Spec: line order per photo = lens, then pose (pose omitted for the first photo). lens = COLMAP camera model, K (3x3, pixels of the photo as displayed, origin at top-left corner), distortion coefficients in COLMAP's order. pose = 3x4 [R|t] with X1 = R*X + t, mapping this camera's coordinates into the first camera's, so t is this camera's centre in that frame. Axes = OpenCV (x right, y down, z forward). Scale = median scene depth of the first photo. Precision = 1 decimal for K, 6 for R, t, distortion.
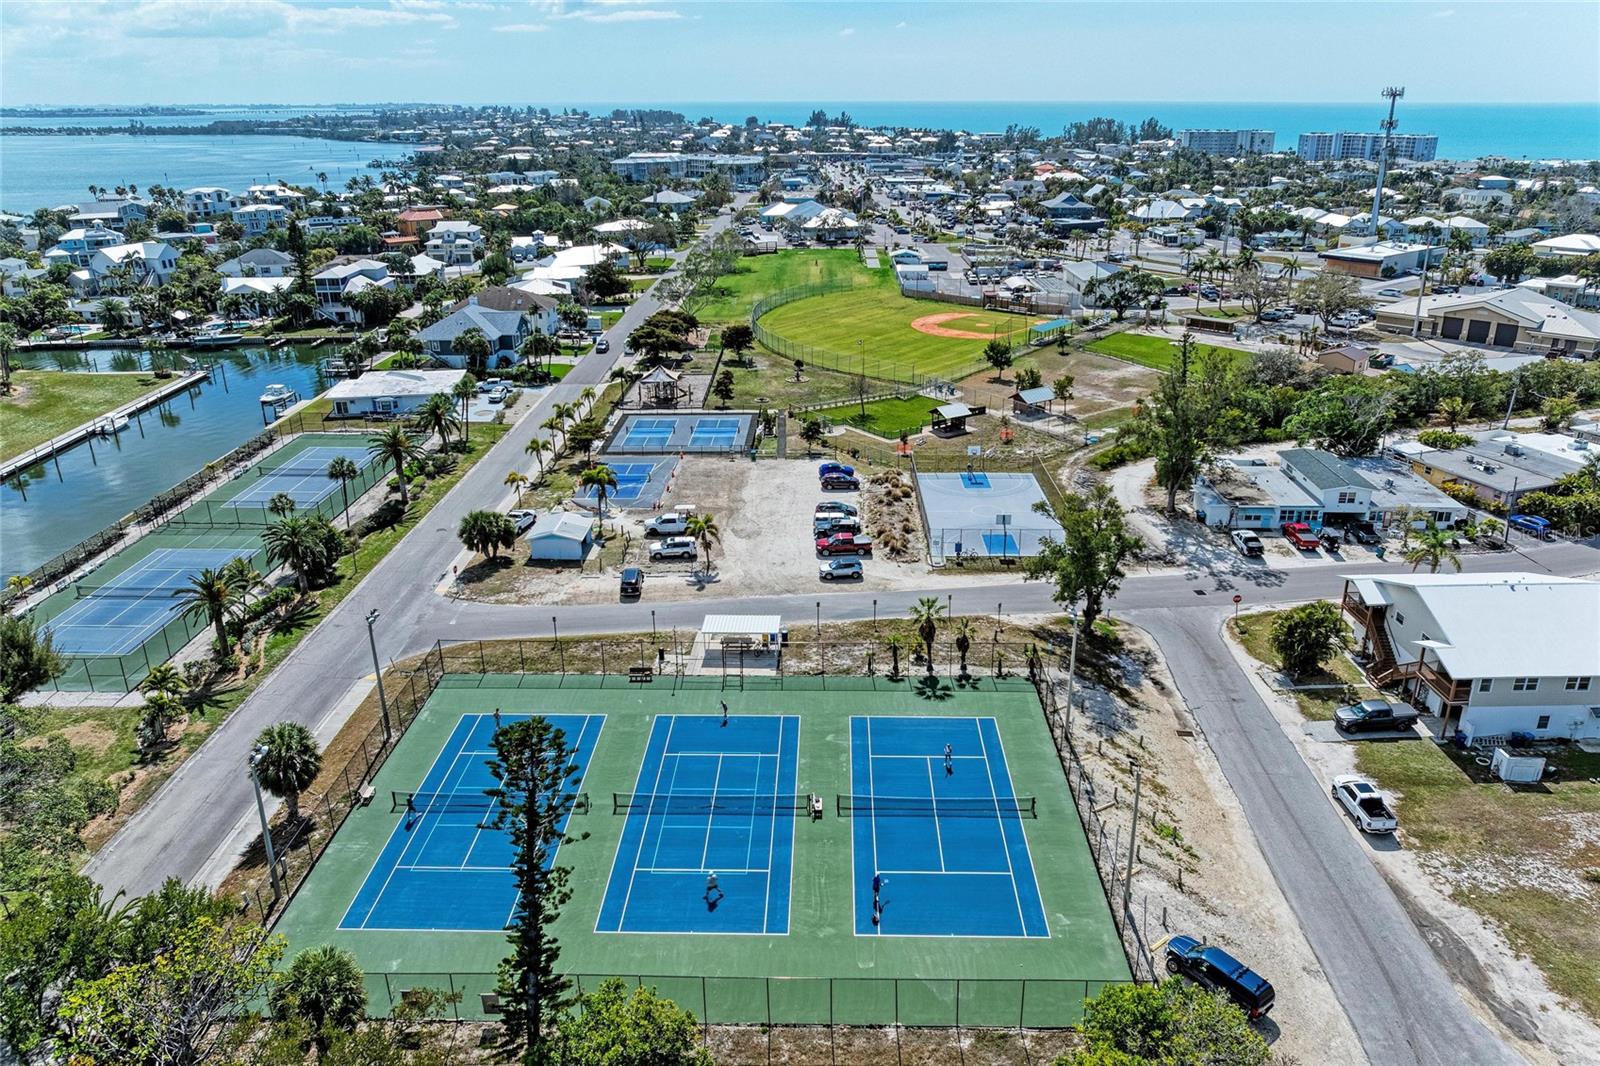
lens RADIAL K [[1122.8, 0, 813.5], [0, 1122.8, 533.5], [0, 0, 1]] dist [-0.013332, -0.005149]
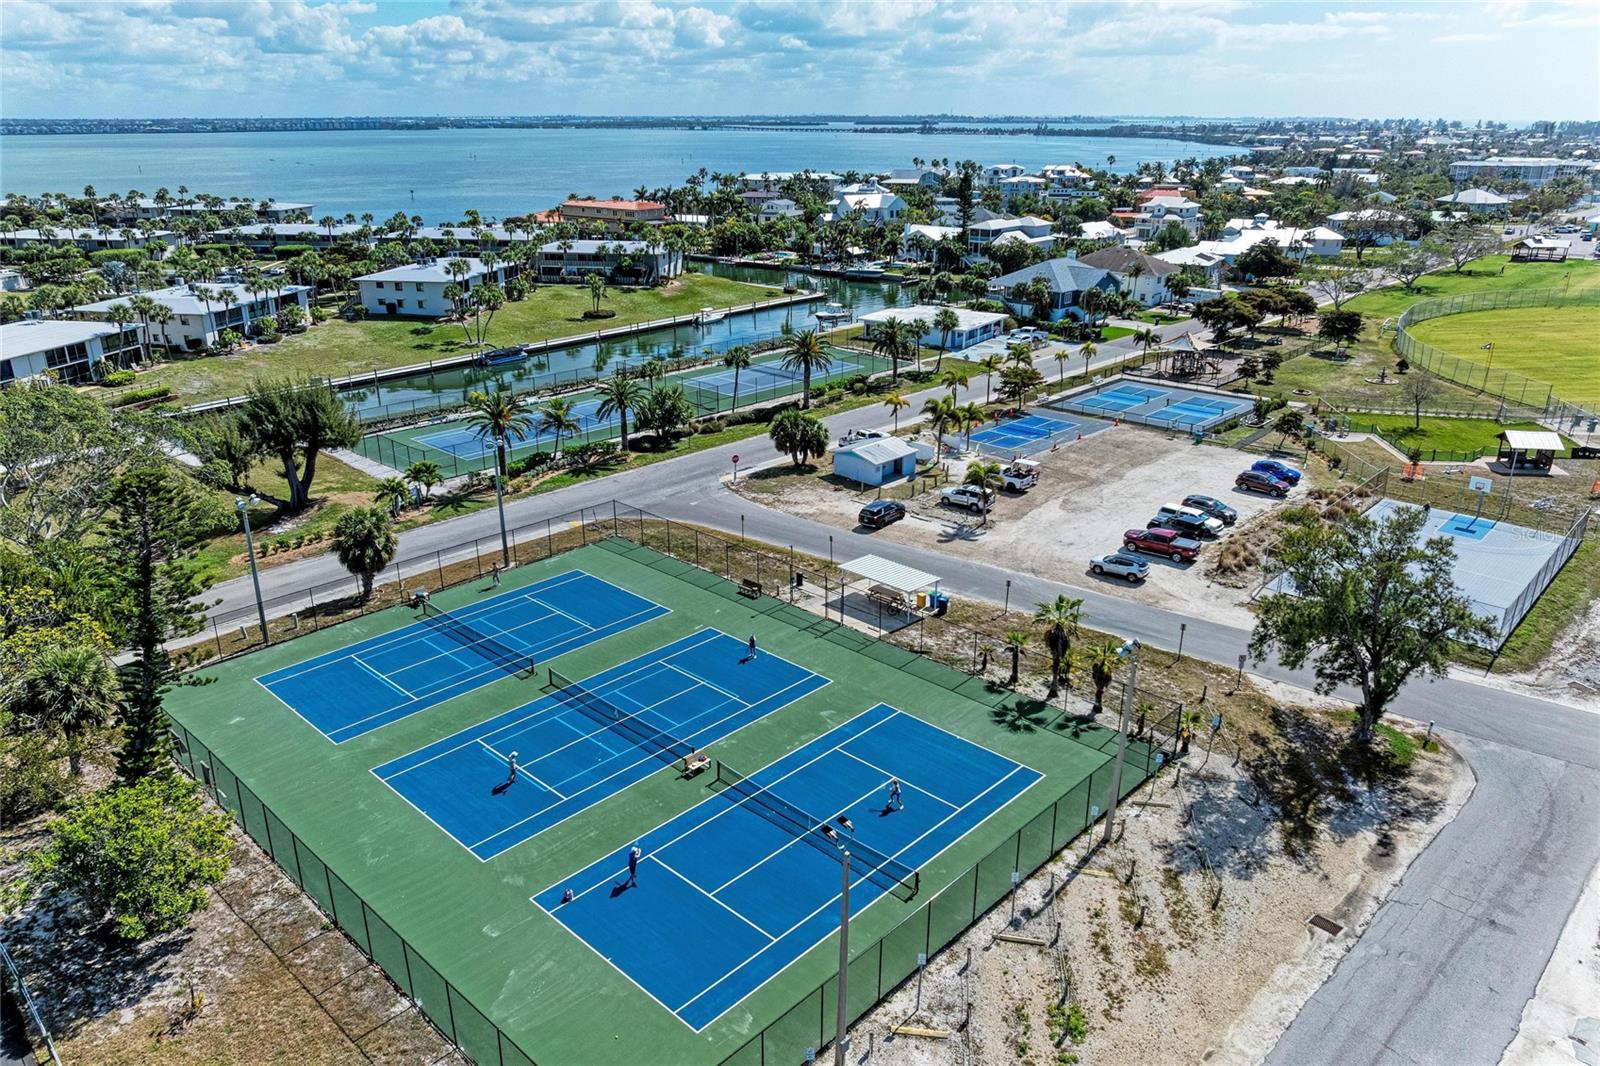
lens RADIAL K [[1120.8, 0, 800.0], [0, 1120.8, 533.0], [0, 0, 1]] dist [-0.015400, -0.003897]
pose [[0.736329, 0.238814, -0.633078, 0.256498], [-0.246070, 0.966090, 0.078233, 0.003228], [0.630293, 0.098177, 0.770125, 0.211823]]
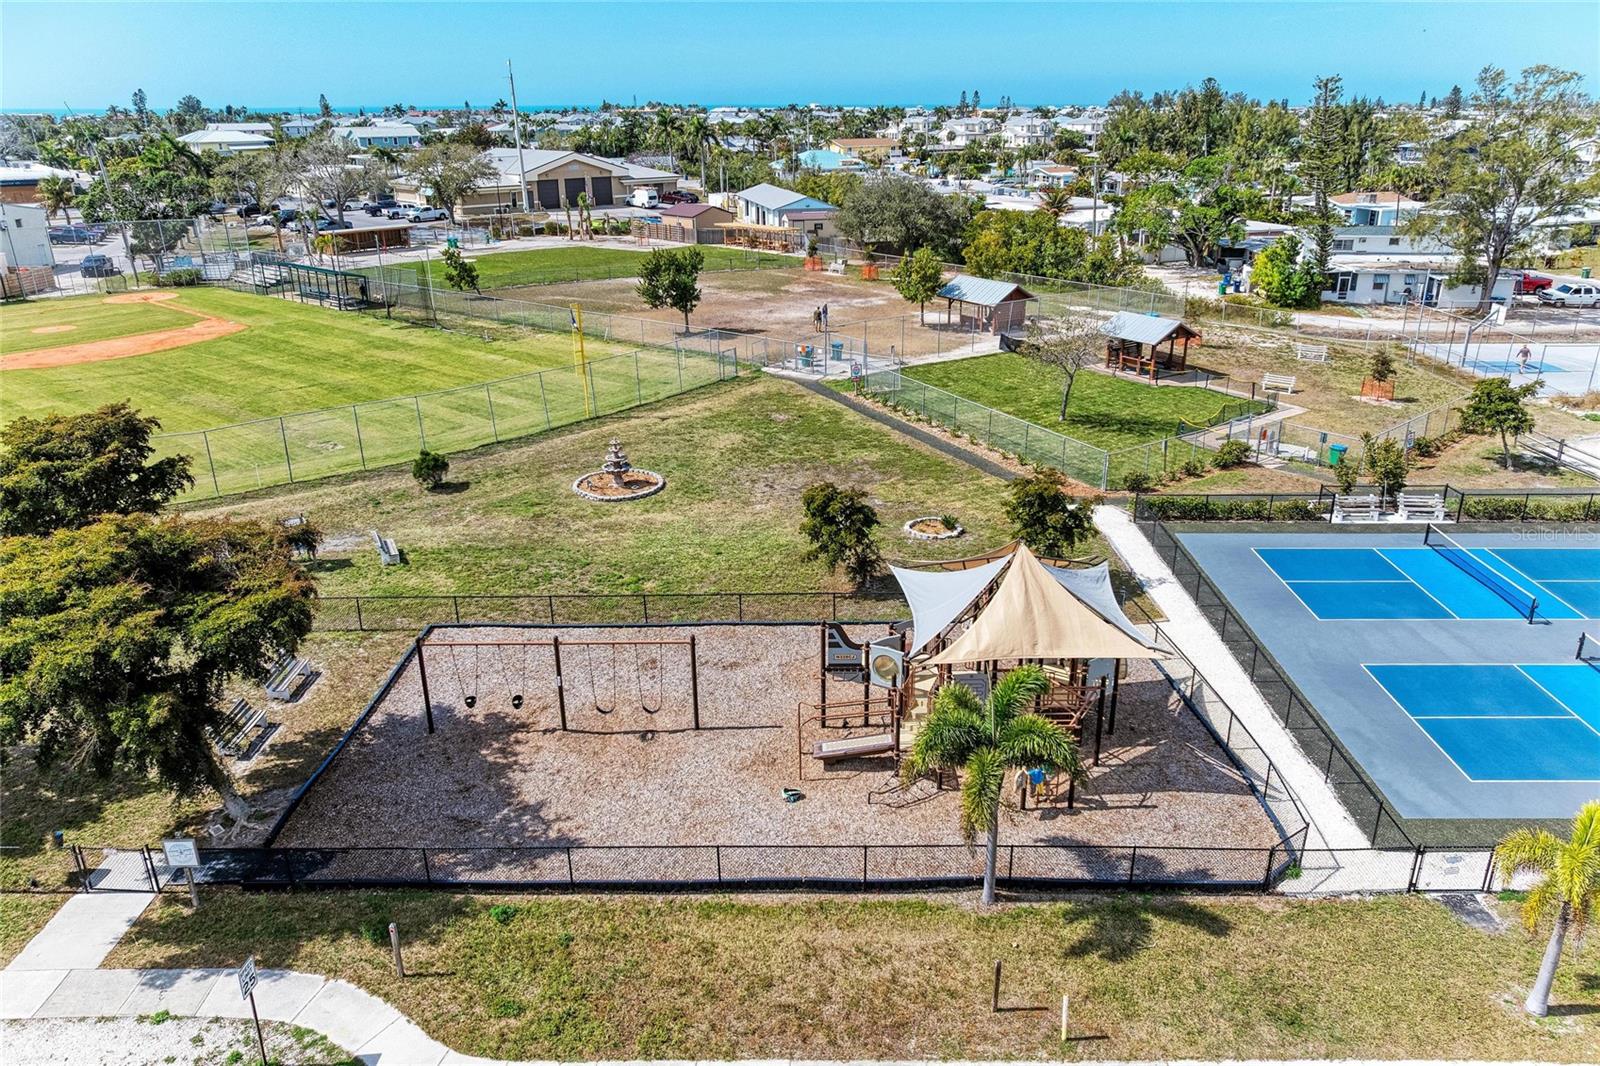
lens RADIAL K [[1122.8, 0, 813.5], [0, 1122.8, 533.5], [0, 0, 1]] dist [-0.013332, -0.005149]
pose [[-0.012630, -0.357860, 0.933690, -0.336073], [0.363756, 0.868141, 0.337657, -0.253602], [-0.931409, 0.343900, 0.119209, 1.183346]]
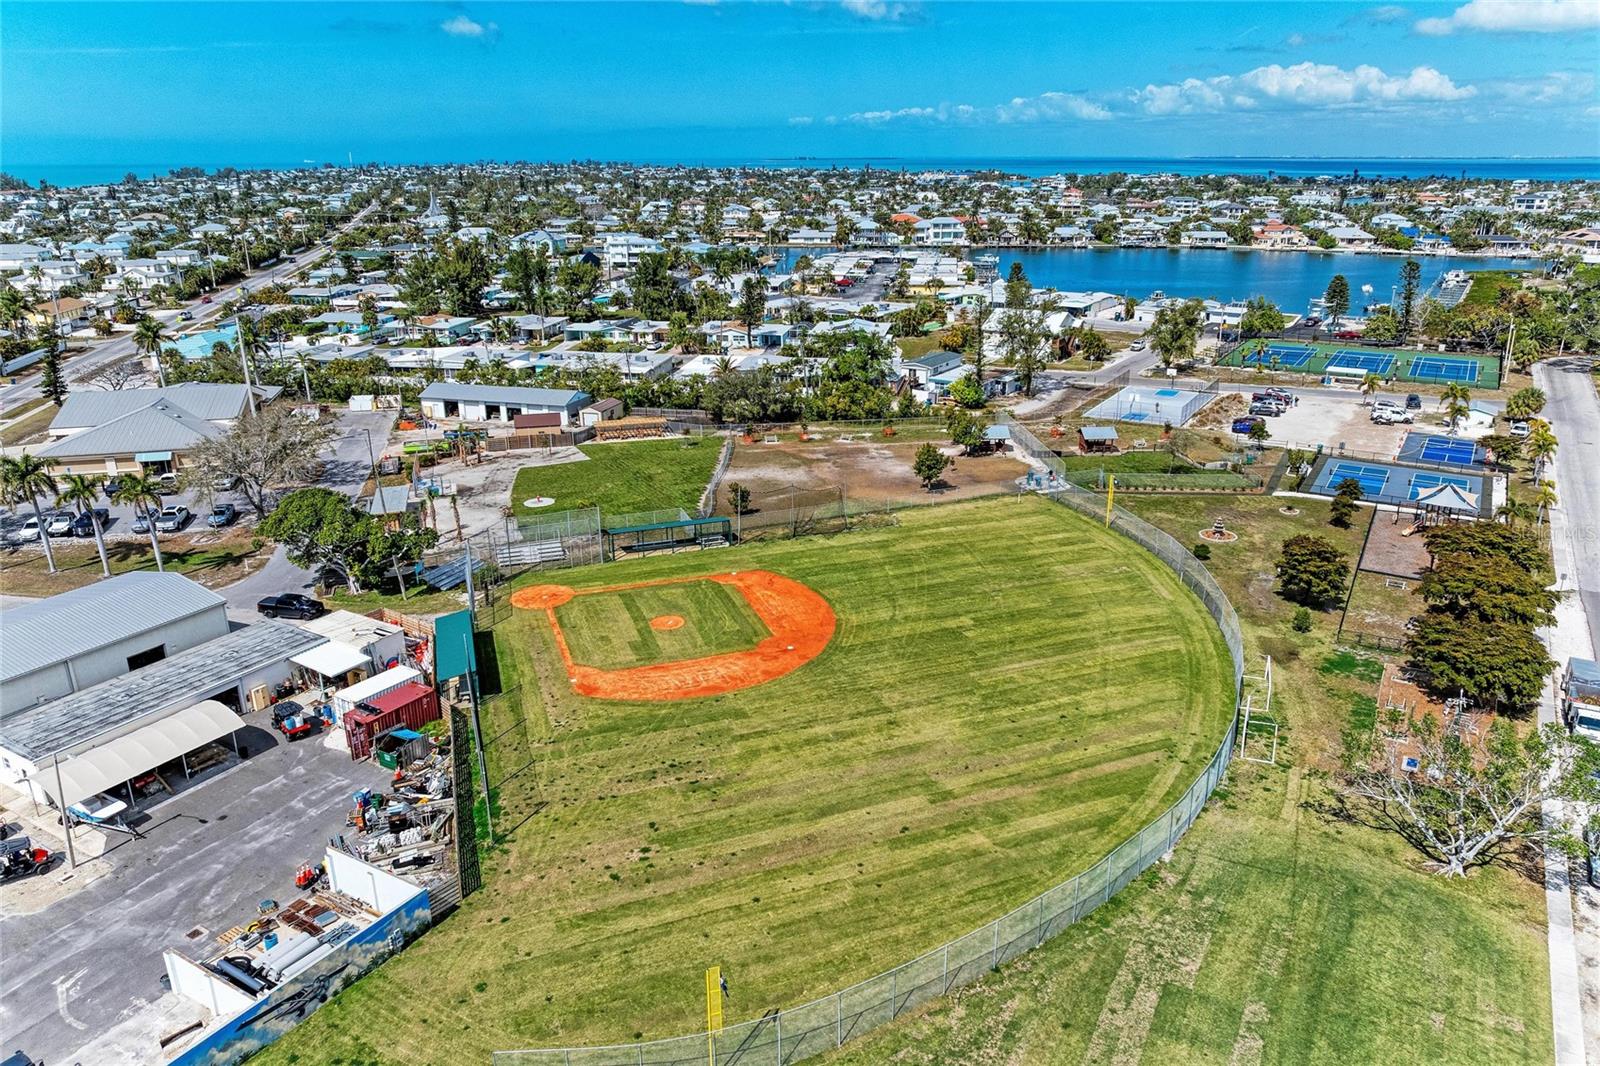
lens RADIAL K [[1122.8, 0, 813.5], [0, 1122.8, 533.5], [0, 0, 1]] dist [-0.013332, -0.005149]
pose [[-0.868882, -0.154944, 0.470145, -0.146524], [0.183542, 0.781215, 0.596670, -0.720139], [-0.459735, 0.604727, -0.650345, 1.941723]]
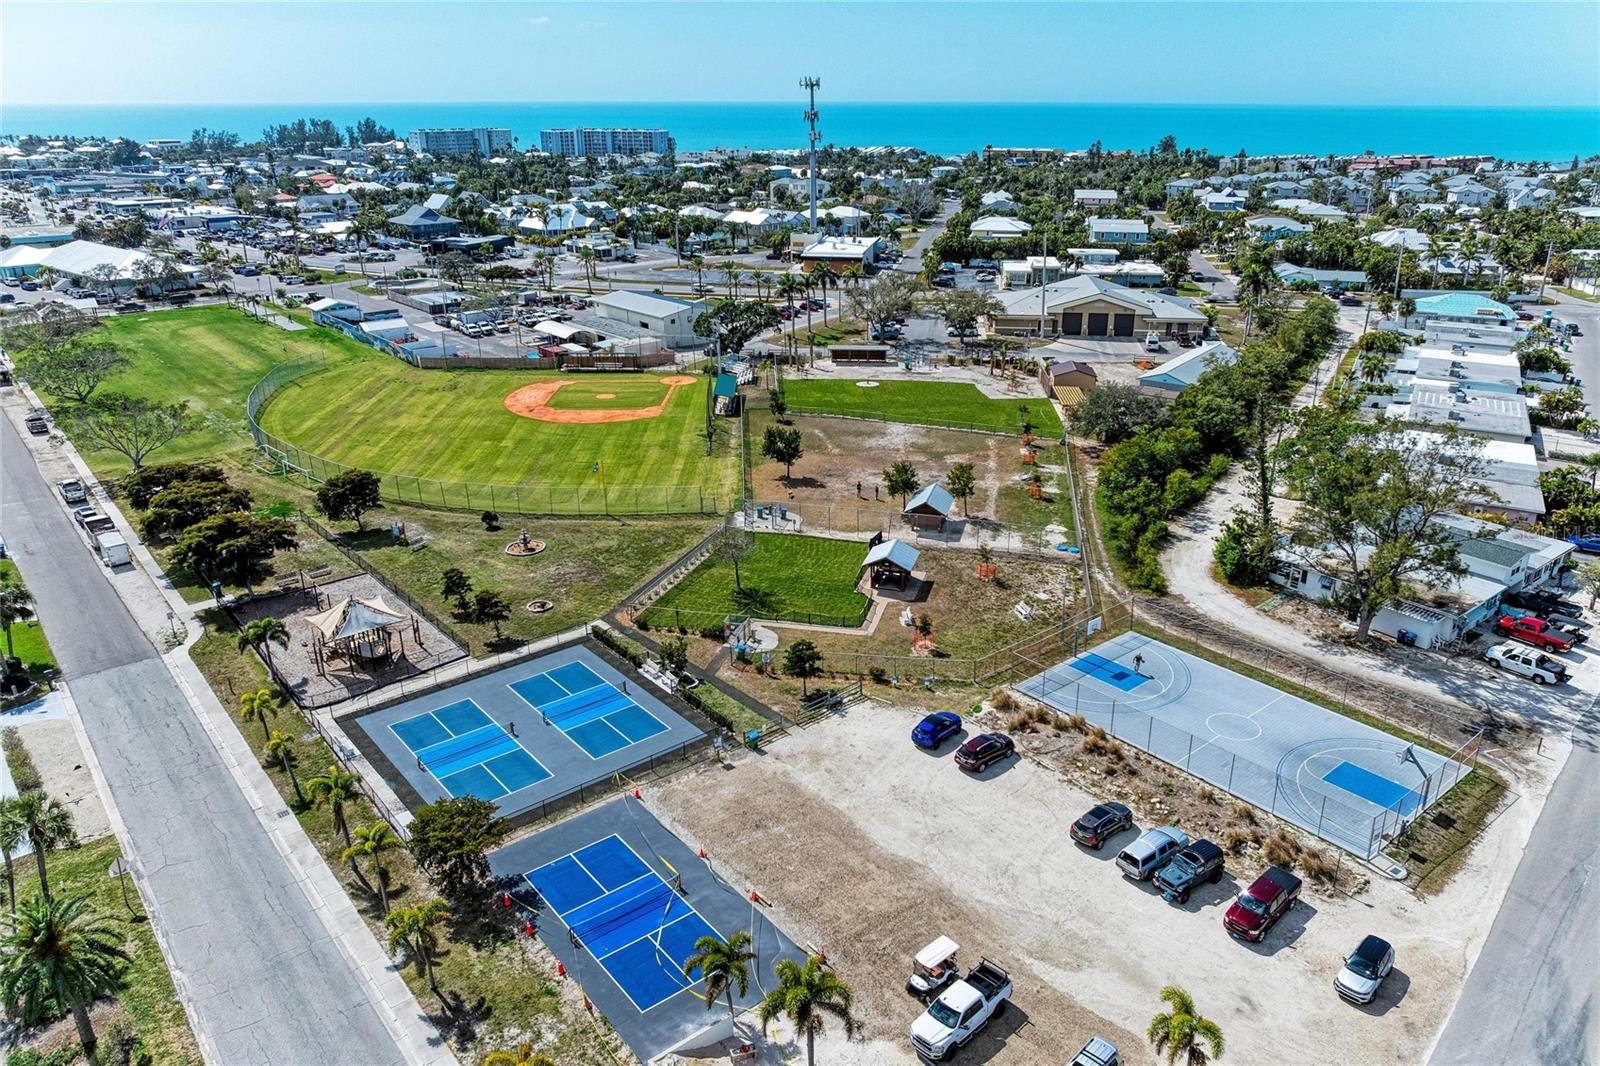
lens RADIAL K [[1122.8, 0, 813.5], [0, 1122.8, 533.5], [0, 0, 1]] dist [-0.013332, -0.005149]
pose [[0.760584, -0.232257, 0.606275, -0.326704], [0.232957, 0.969268, 0.079066, -0.198190], [-0.606006, 0.081099, 0.791315, 0.554957]]
